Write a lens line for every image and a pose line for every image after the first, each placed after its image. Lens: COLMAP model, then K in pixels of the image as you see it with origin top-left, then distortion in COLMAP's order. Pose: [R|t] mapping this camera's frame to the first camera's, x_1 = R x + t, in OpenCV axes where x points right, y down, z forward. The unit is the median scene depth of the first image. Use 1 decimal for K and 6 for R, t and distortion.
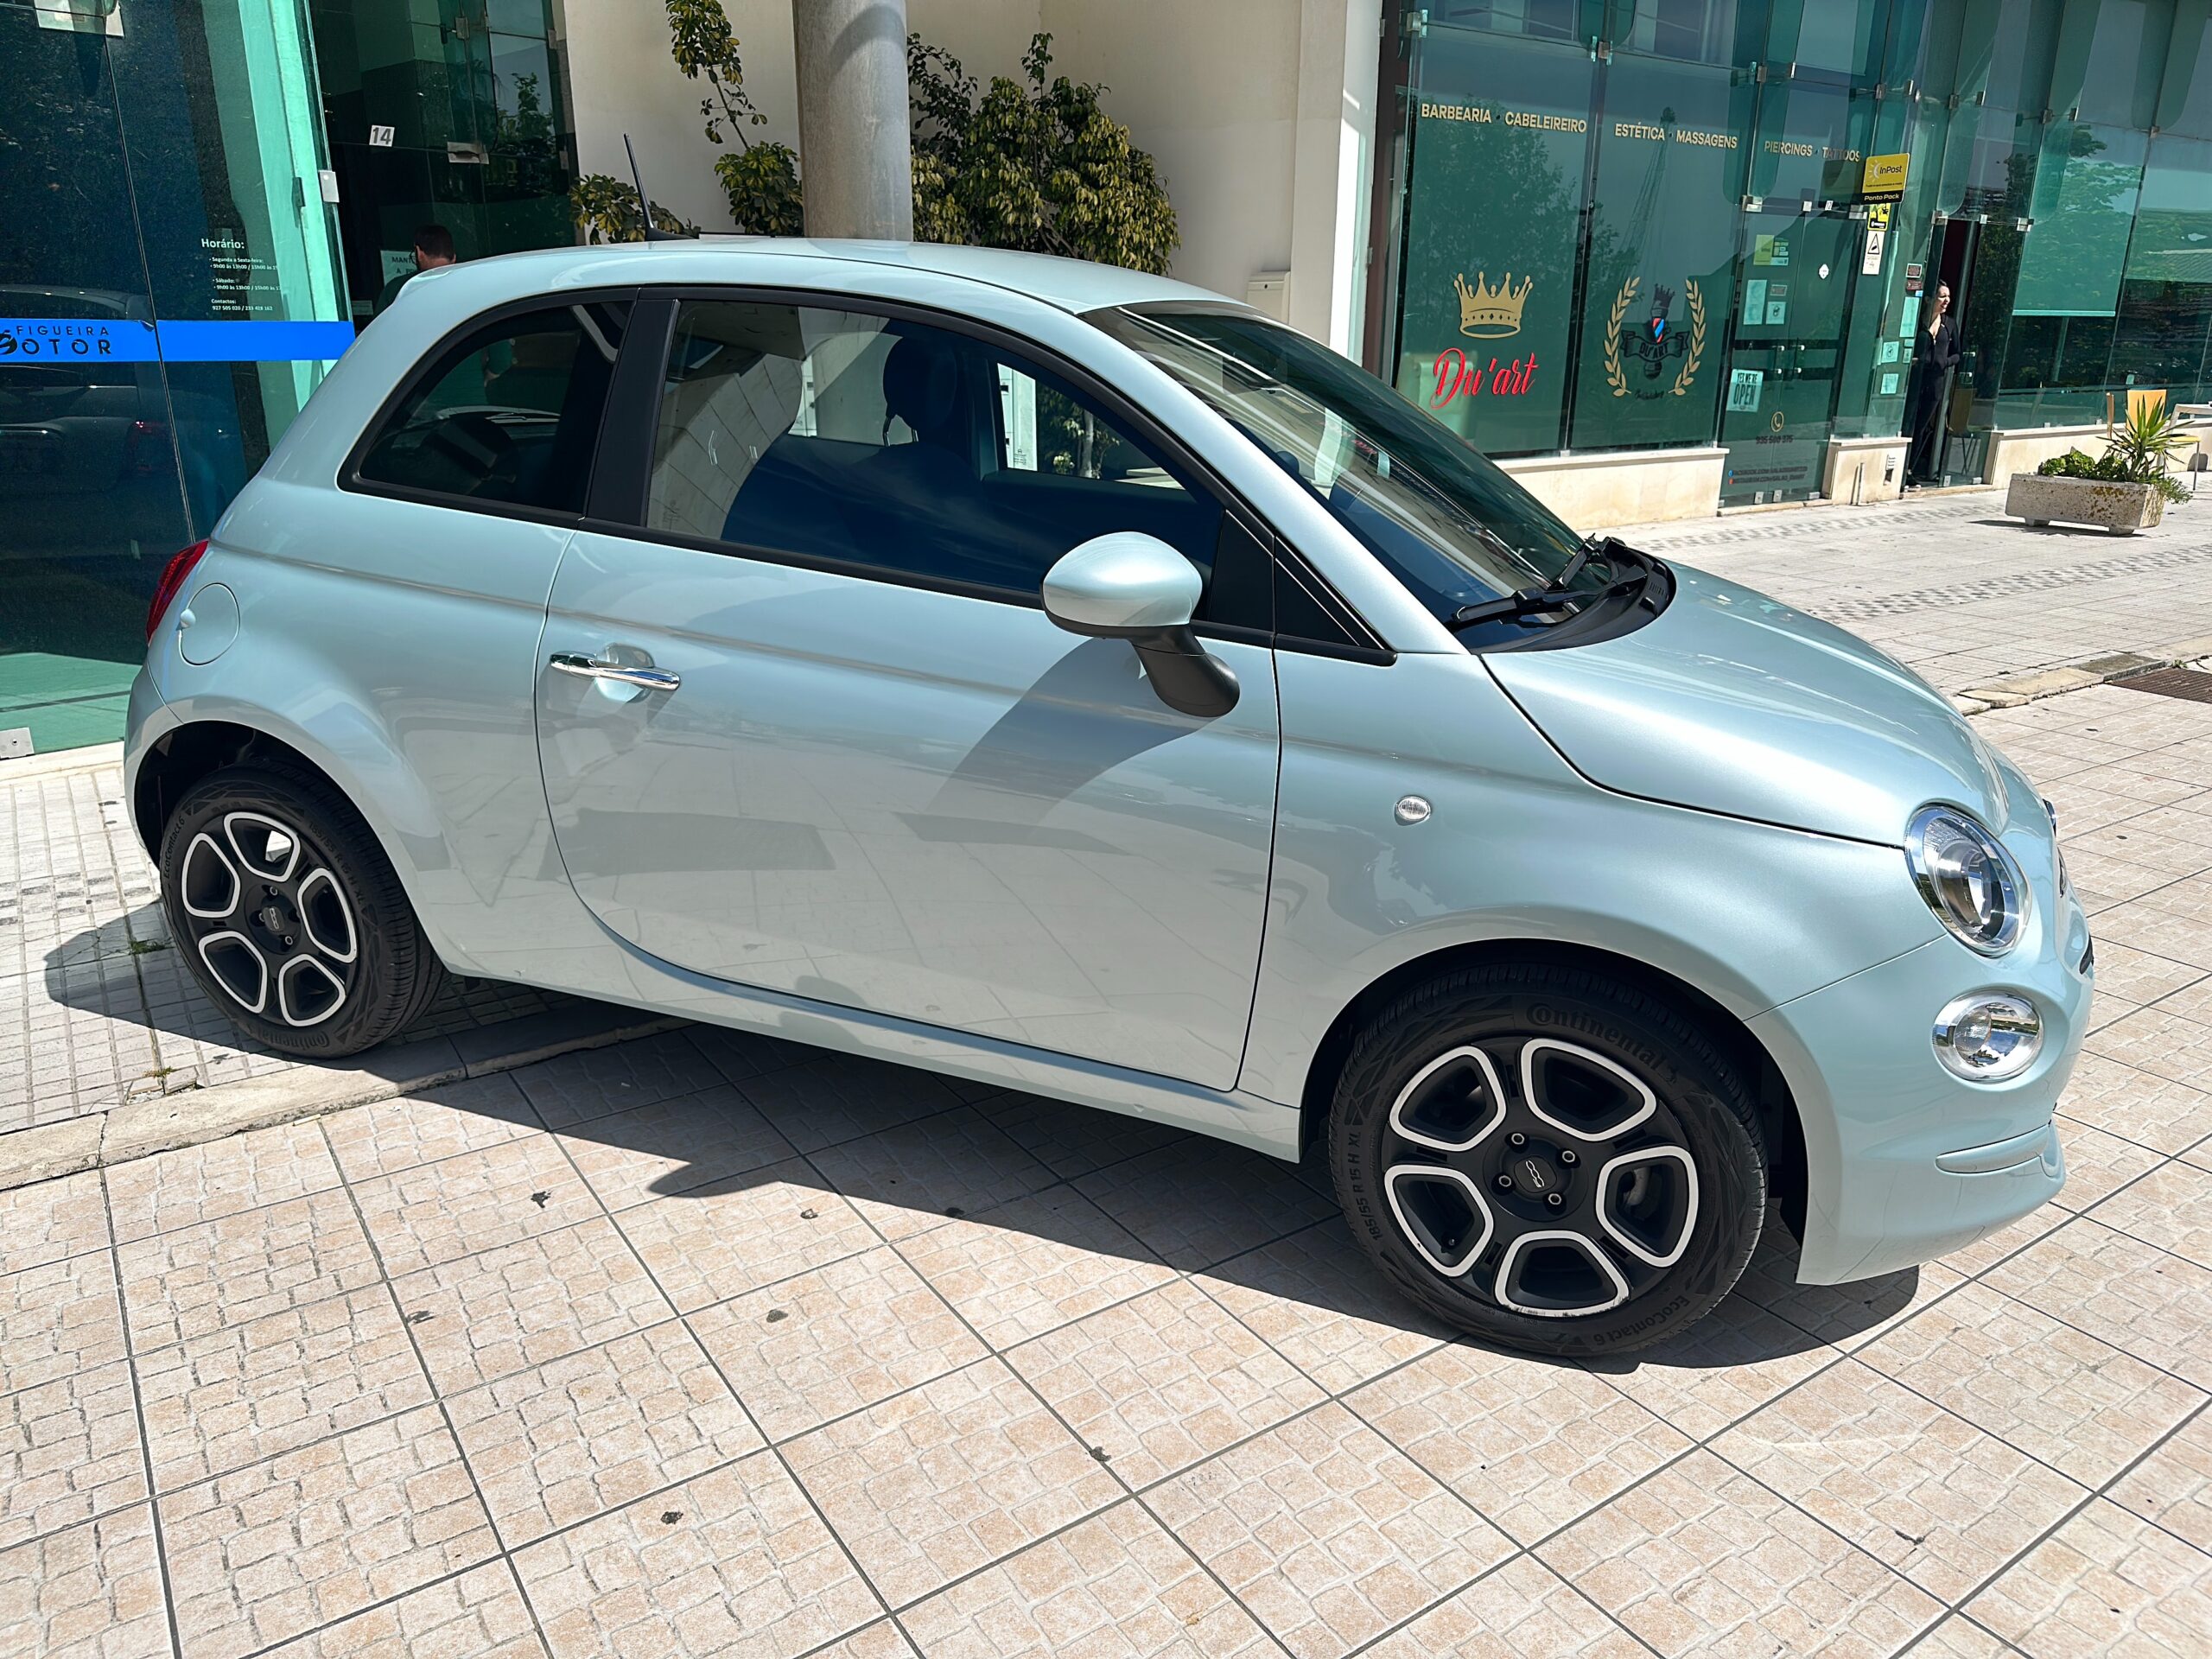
lens RADIAL K [[1564.8, 0, 1173.1], [0, 1564.8, 806.4], [0, 0, 1]] dist [0.022306, -0.015702]
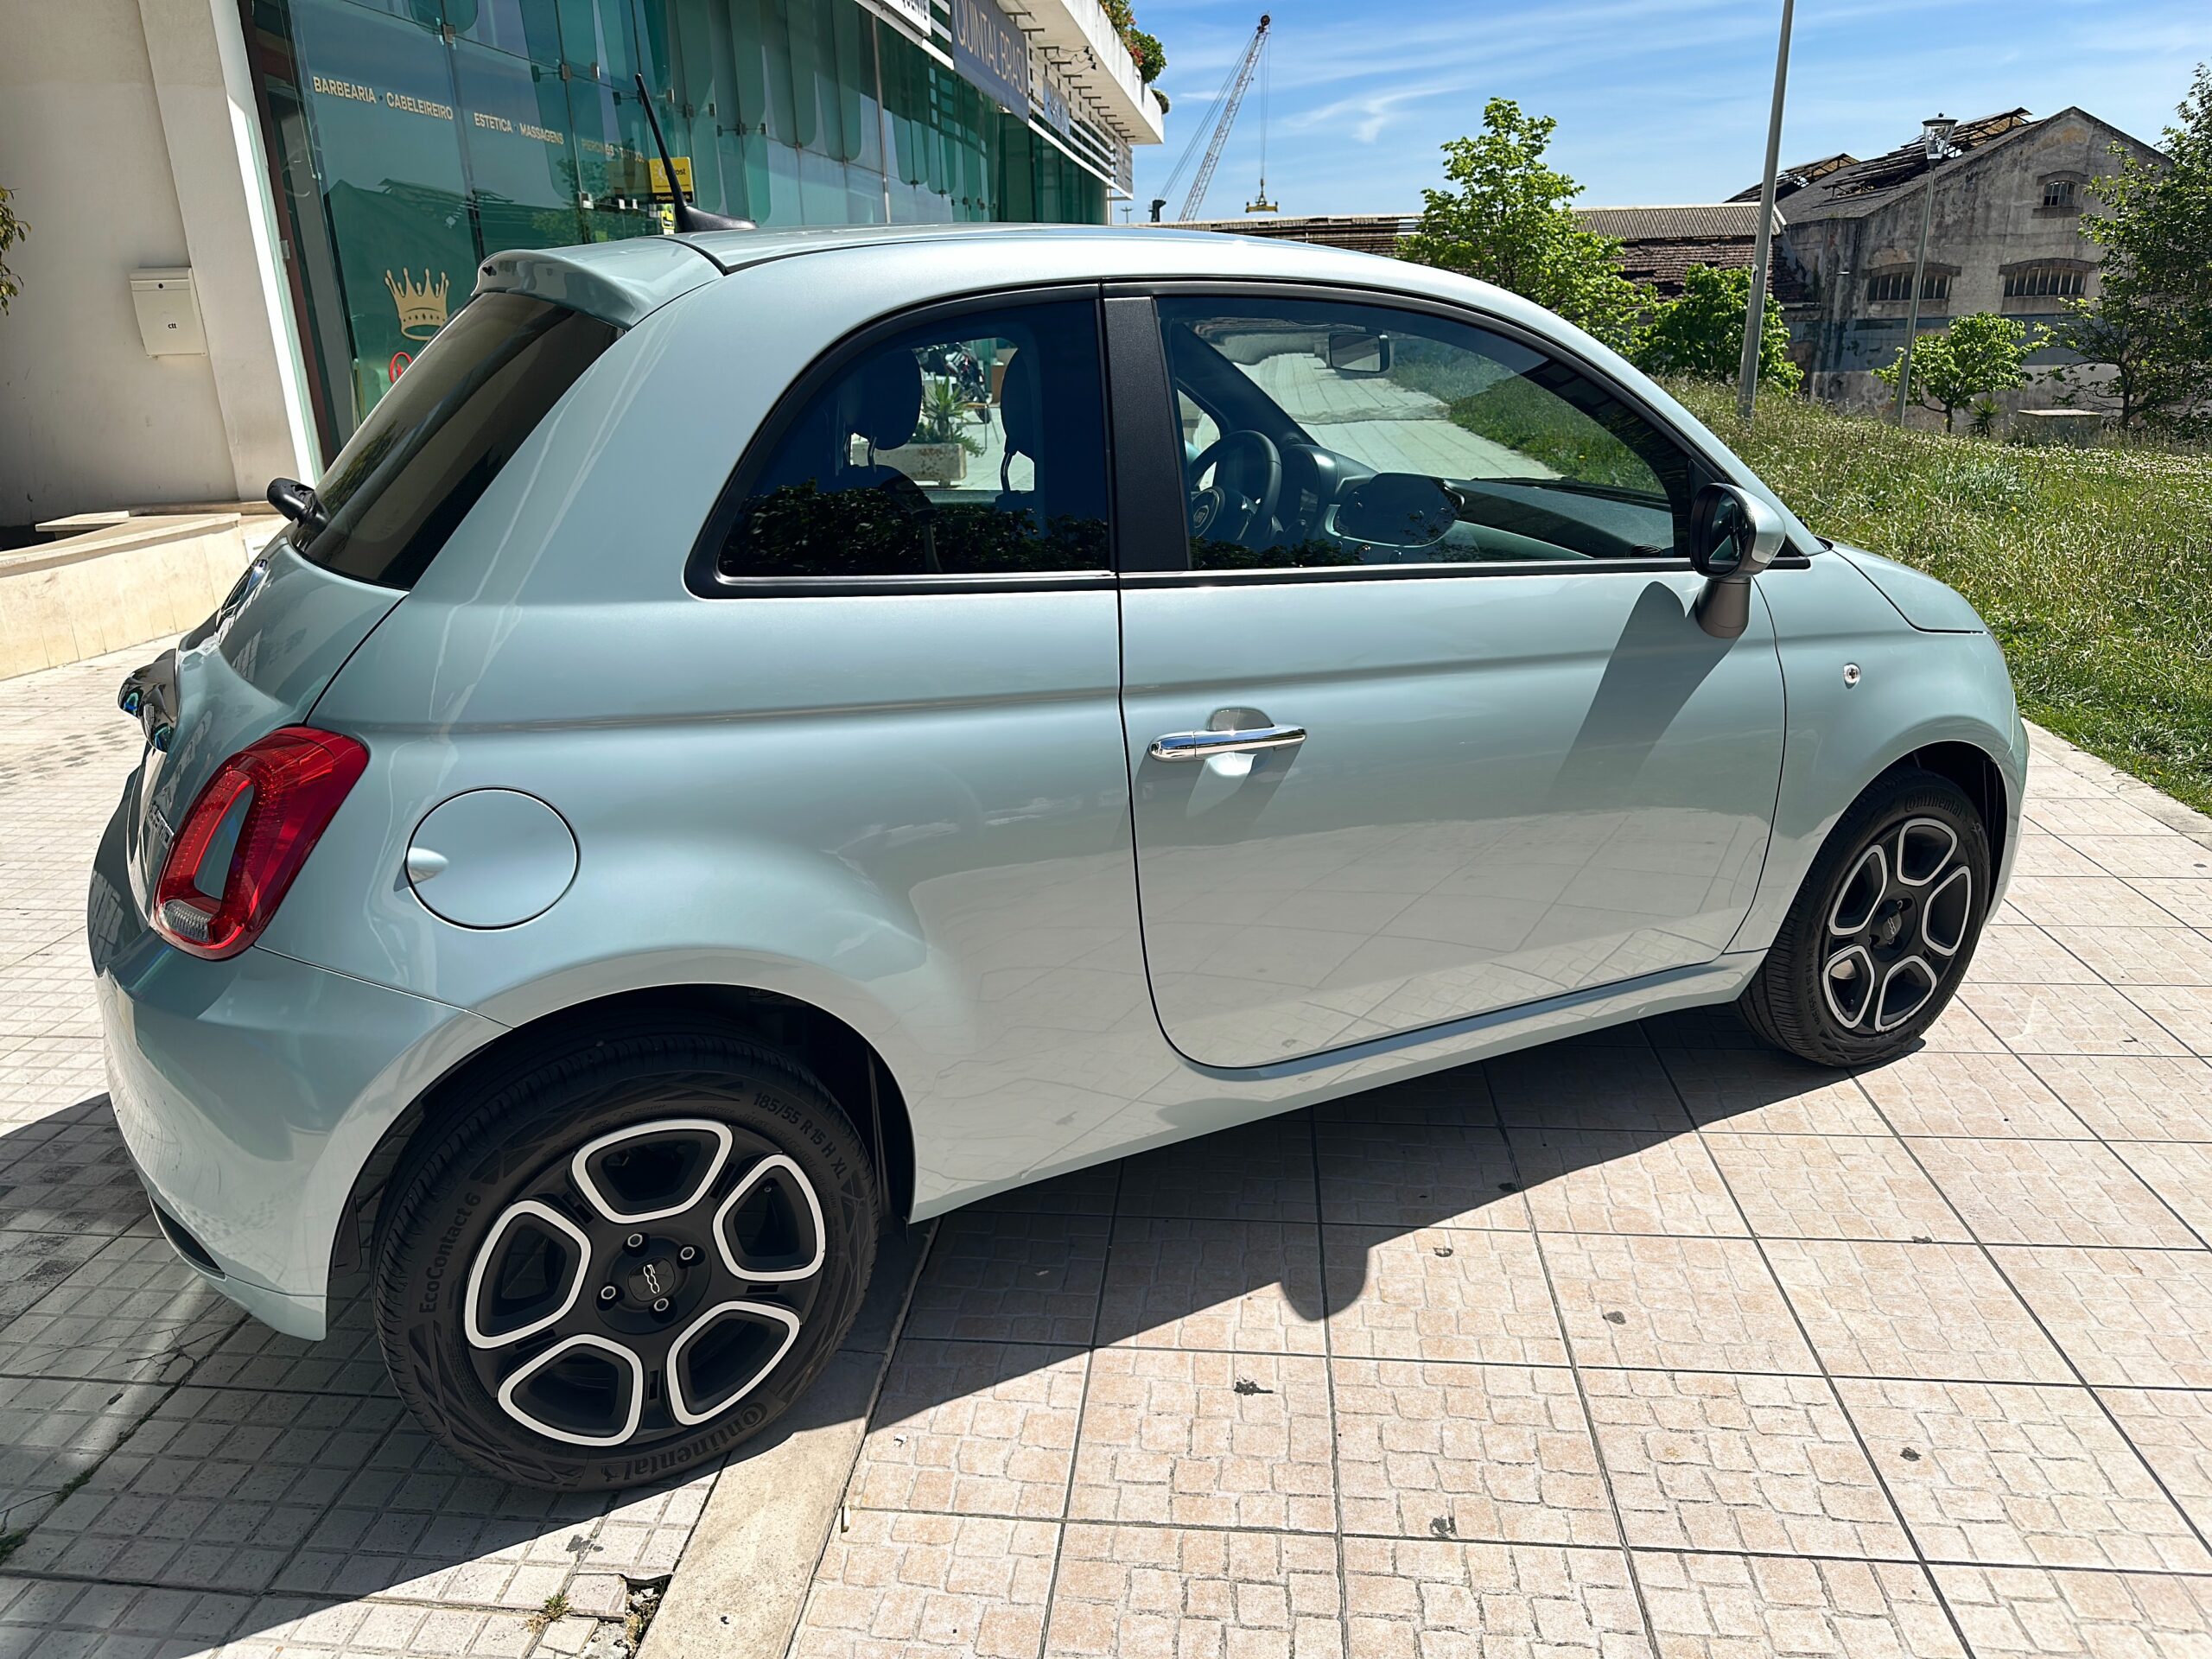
lens RADIAL K [[1564.8, 0, 1133.1], [0, 1564.8, 762.9], [0, 0, 1]] dist [0.022306, -0.015702]
pose [[0.649954, -0.235055, 0.722709, -0.899084], [0.251429, 0.963922, 0.087389, -0.143870], [-0.717177, 0.124911, 0.685605, 0.415466]]
